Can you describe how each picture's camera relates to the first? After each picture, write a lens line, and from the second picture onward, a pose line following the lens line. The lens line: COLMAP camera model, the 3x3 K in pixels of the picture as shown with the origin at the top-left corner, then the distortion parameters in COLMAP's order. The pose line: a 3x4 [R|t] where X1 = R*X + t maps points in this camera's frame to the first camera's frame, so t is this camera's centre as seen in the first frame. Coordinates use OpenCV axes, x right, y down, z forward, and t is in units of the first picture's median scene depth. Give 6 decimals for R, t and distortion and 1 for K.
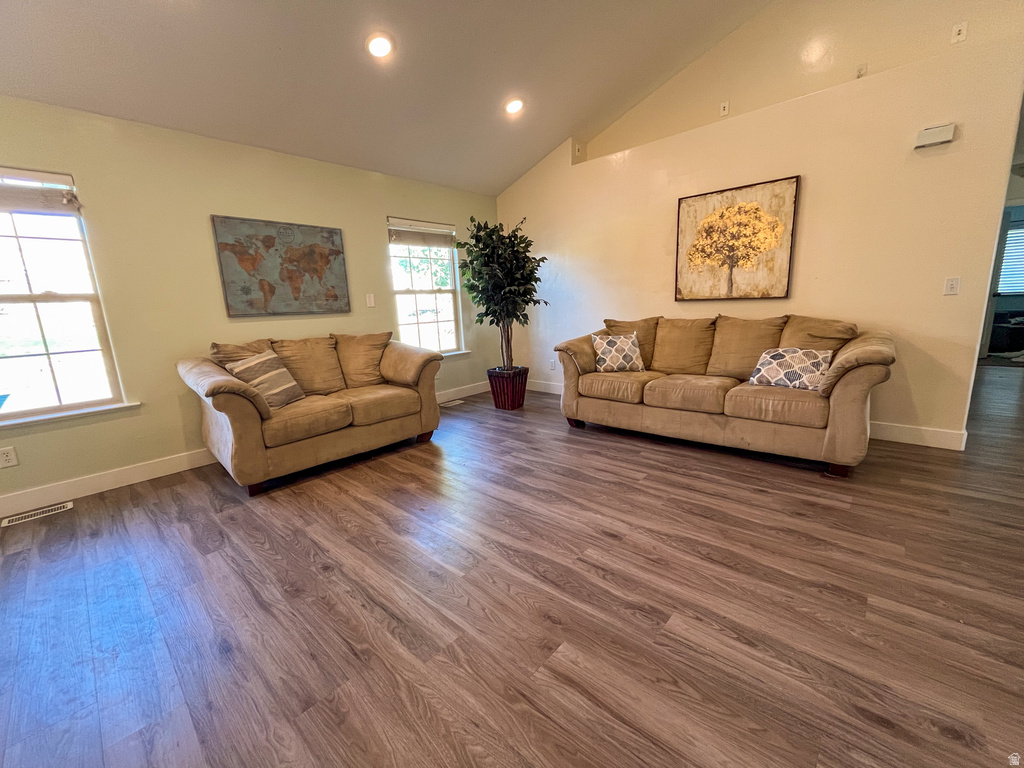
lens RADIAL K [[414.6, 0, 513.4], [0, 414.6, 383.6], [0, 0, 1]] dist [-0.000383, 0.000105]
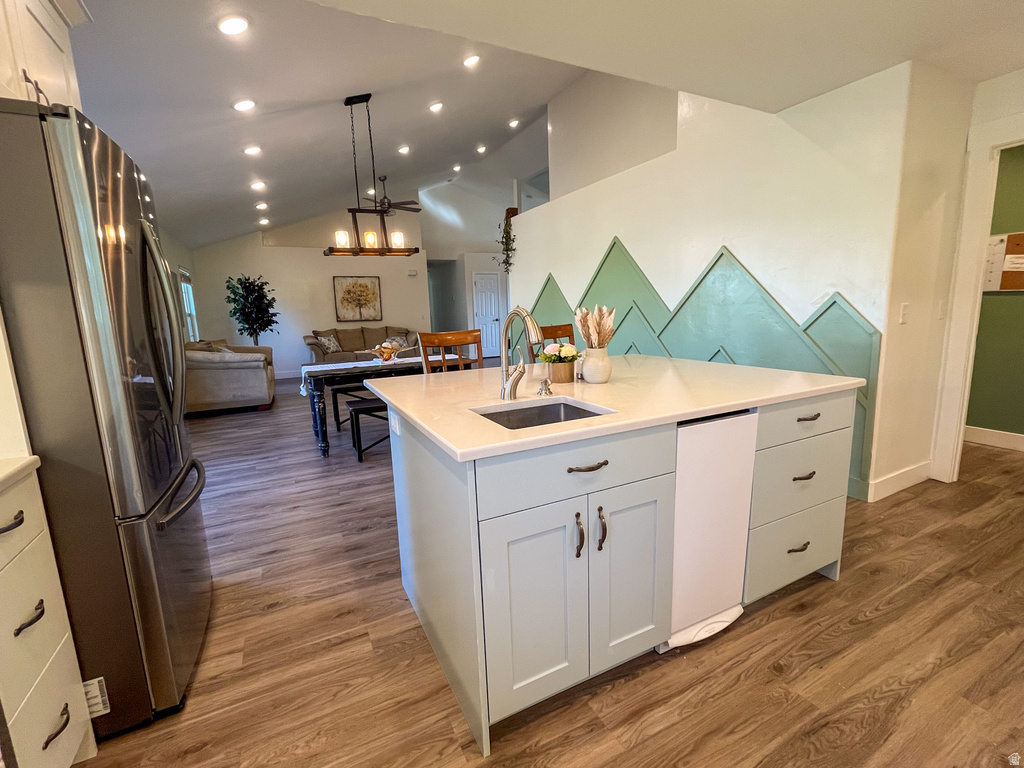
lens RADIAL K [[460.6, 0, 512.2], [0, 460.6, 385.5], [0, 0, 1]] dist [-0.000873, -0.000359]
pose [[0.352147, -0.122484, 0.927895, -1.769288], [0.198165, 0.978681, 0.053982, 0.203583], [-0.914726, 0.164867, 0.368912, -0.760987]]
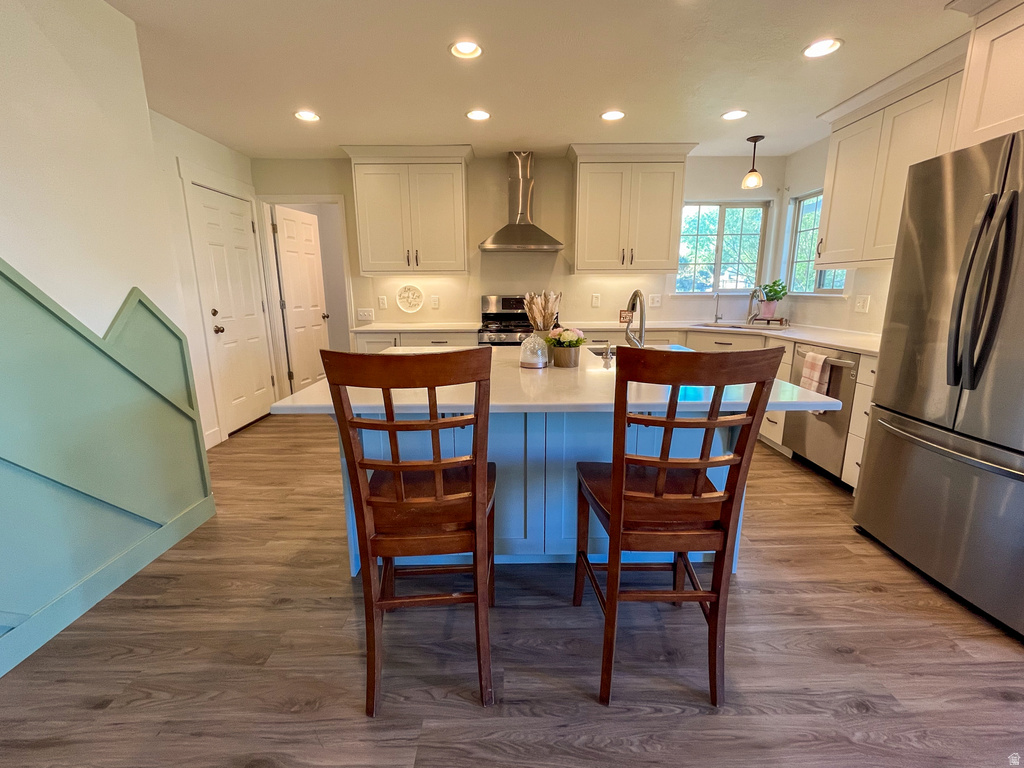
lens RADIAL K [[460.6, 0, 506.0], [0, 460.6, 382.6], [0, 0, 1]] dist [-0.000873, -0.000359]
pose [[-0.713314, 0.207146, -0.669532, -1.261204], [-0.089585, 0.920536, 0.380248, 0.124418], [0.695095, 0.331216, -0.638074, -0.520899]]
